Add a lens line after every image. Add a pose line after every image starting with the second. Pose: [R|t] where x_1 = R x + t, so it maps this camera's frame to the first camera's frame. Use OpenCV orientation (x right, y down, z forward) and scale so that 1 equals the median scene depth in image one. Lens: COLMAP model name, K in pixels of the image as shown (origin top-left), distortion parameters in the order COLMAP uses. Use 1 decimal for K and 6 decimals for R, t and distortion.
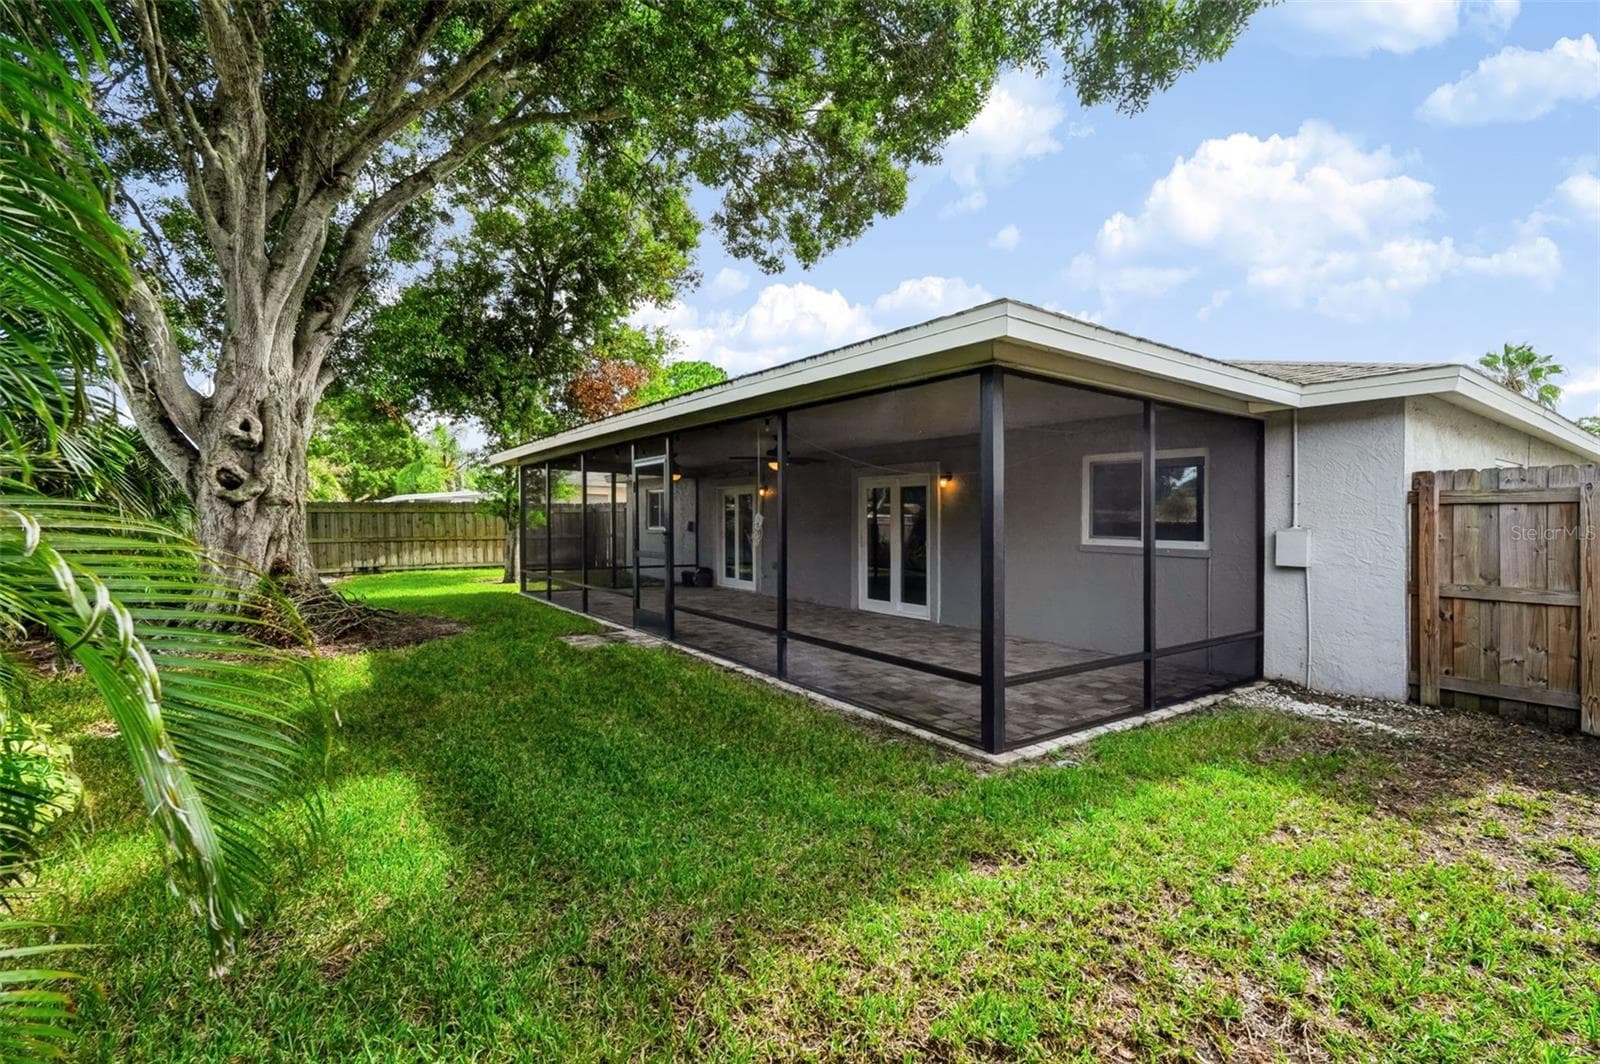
lens RADIAL K [[693.3, 0, 798.6], [0, 693.3, 526.8], [0, 0, 1]] dist [0.002264, -0.000179]
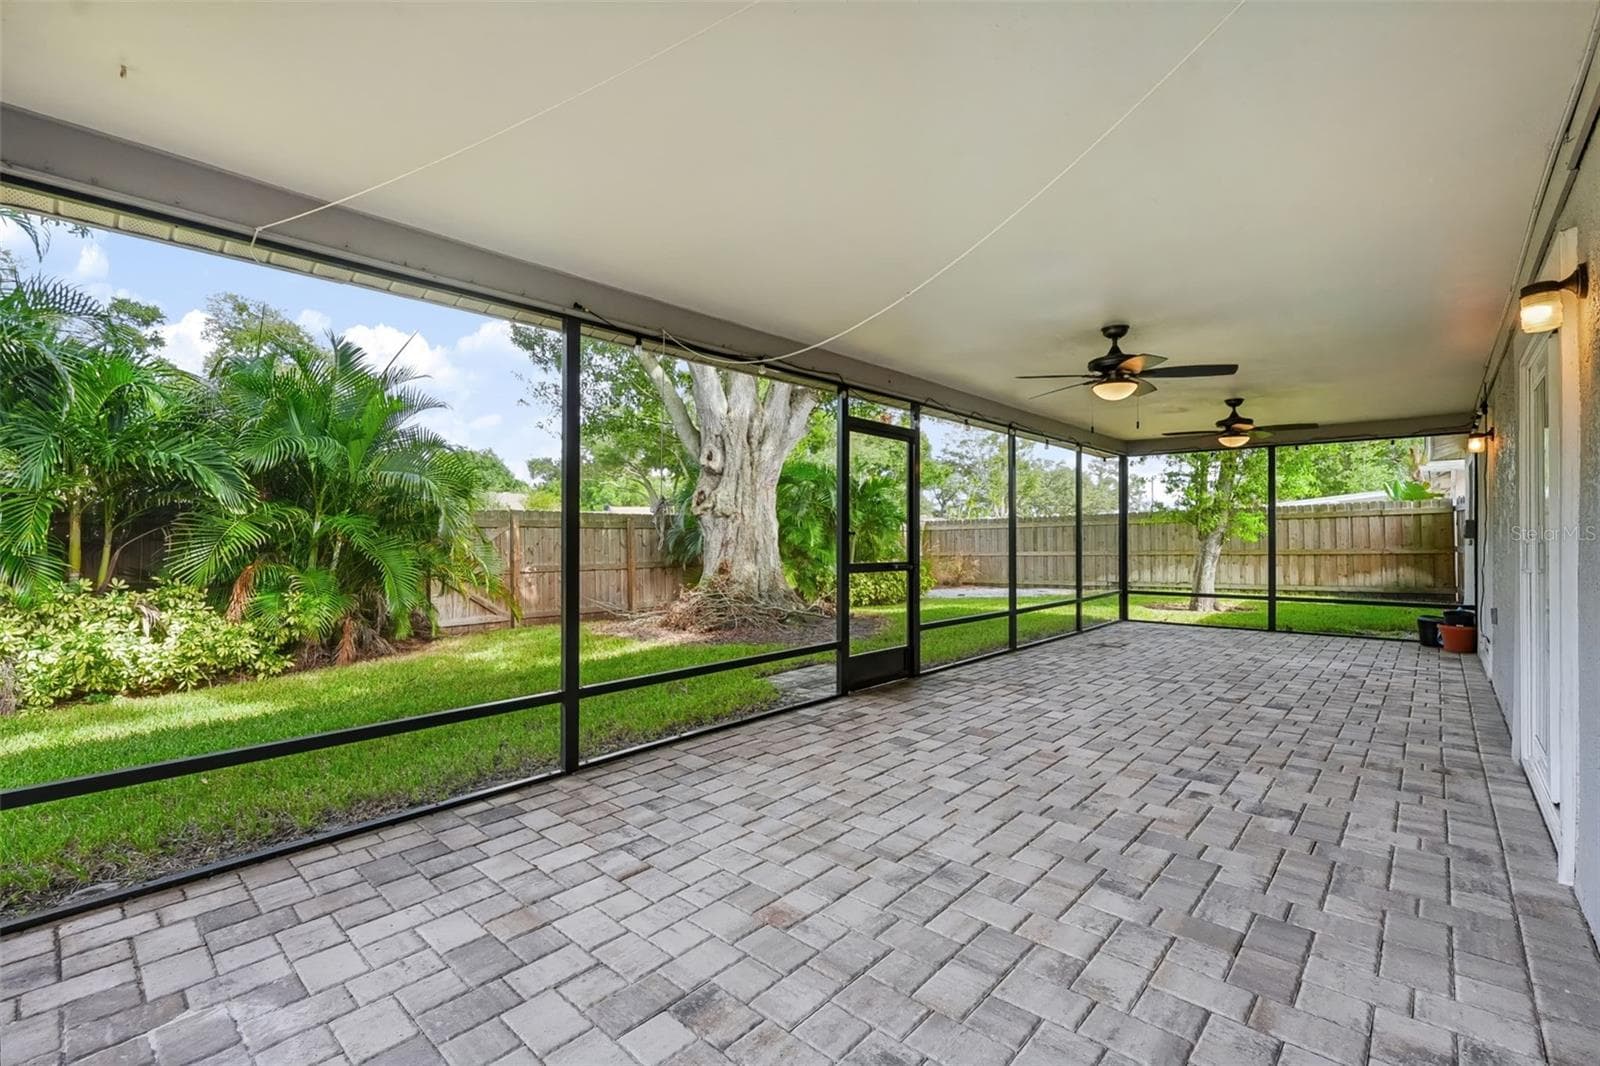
lens RADIAL K [[693.3, 0, 801.0], [0, 693.3, 538.5], [0, 0, 1]] dist [0.002264, -0.000179]
pose [[0.203778, -0.010354, -0.978962, 0.494067], [0.000616, 0.999945, -0.010448, 0.019855], [0.979017, 0.001526, 0.203773, 0.879757]]
